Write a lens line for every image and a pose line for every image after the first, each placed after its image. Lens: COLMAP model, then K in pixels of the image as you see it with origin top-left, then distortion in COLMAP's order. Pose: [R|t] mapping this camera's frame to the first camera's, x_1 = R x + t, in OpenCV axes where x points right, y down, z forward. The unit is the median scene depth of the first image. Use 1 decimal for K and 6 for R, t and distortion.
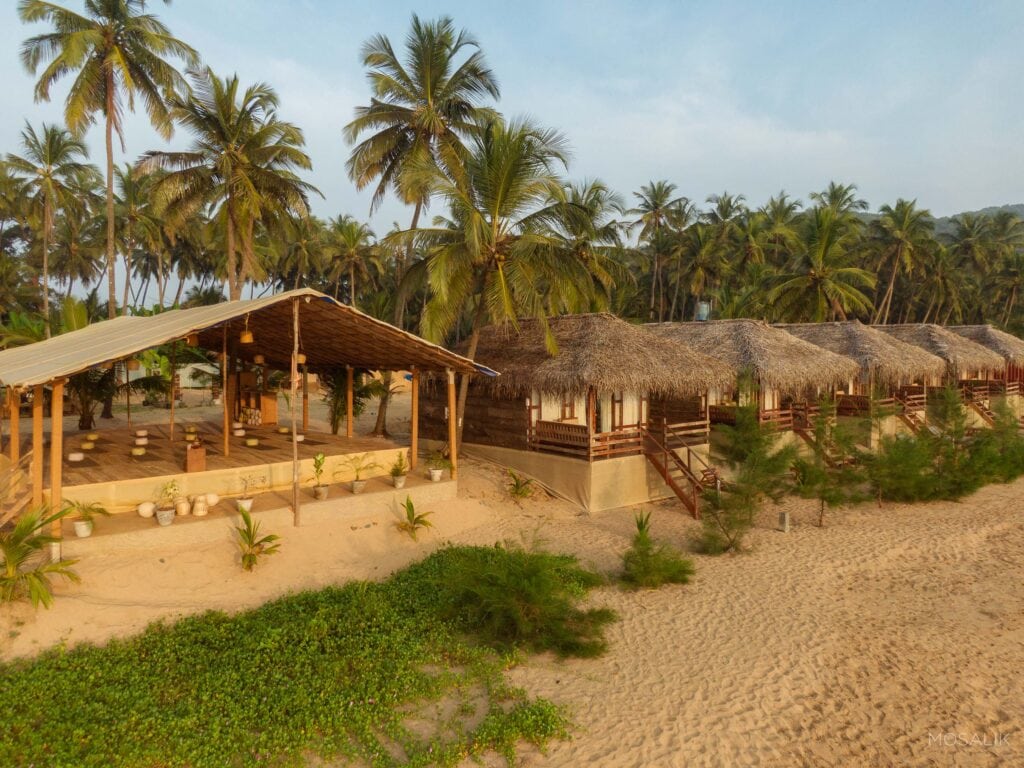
lens RADIAL K [[702.8, 0, 514.2], [0, 702.8, 382.2], [0, 0, 1]] dist [-0.023093, -0.007542]
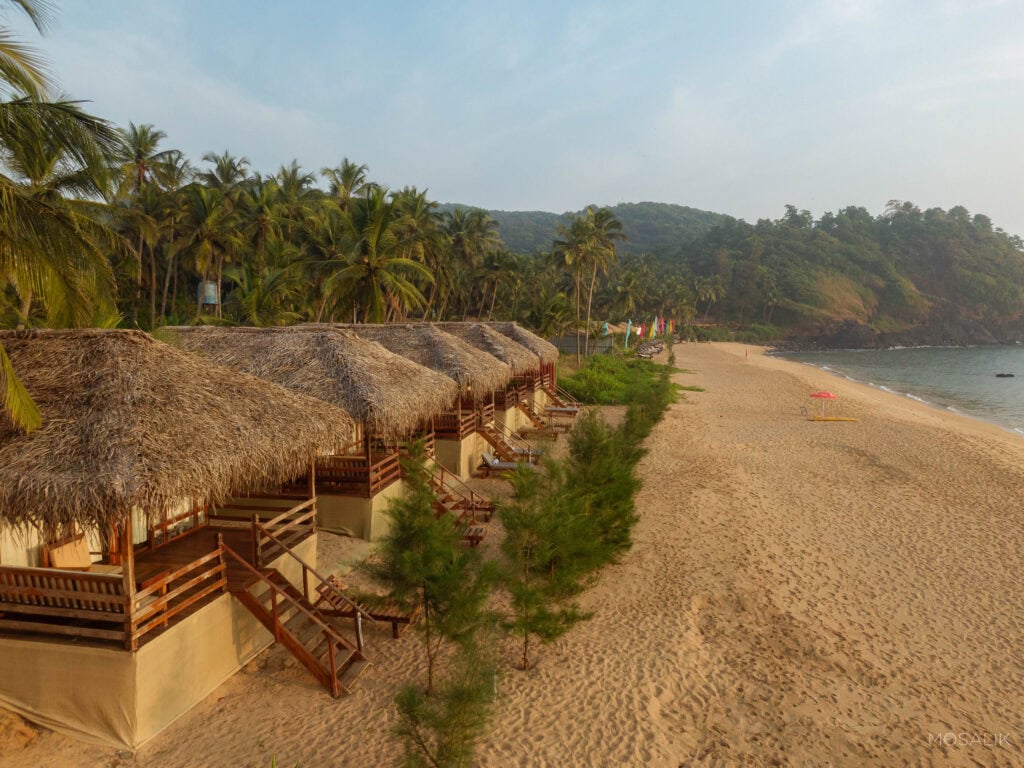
lens RADIAL K [[702.8, 0, 516.2], [0, 702.8, 374.4], [0, 0, 1]] dist [-0.023093, -0.007542]
pose [[0.753330, -0.036014, 0.656656, 0.000108], [0.017570, 0.999245, 0.034646, -0.030362], [-0.657408, -0.014563, 0.753394, 0.158221]]
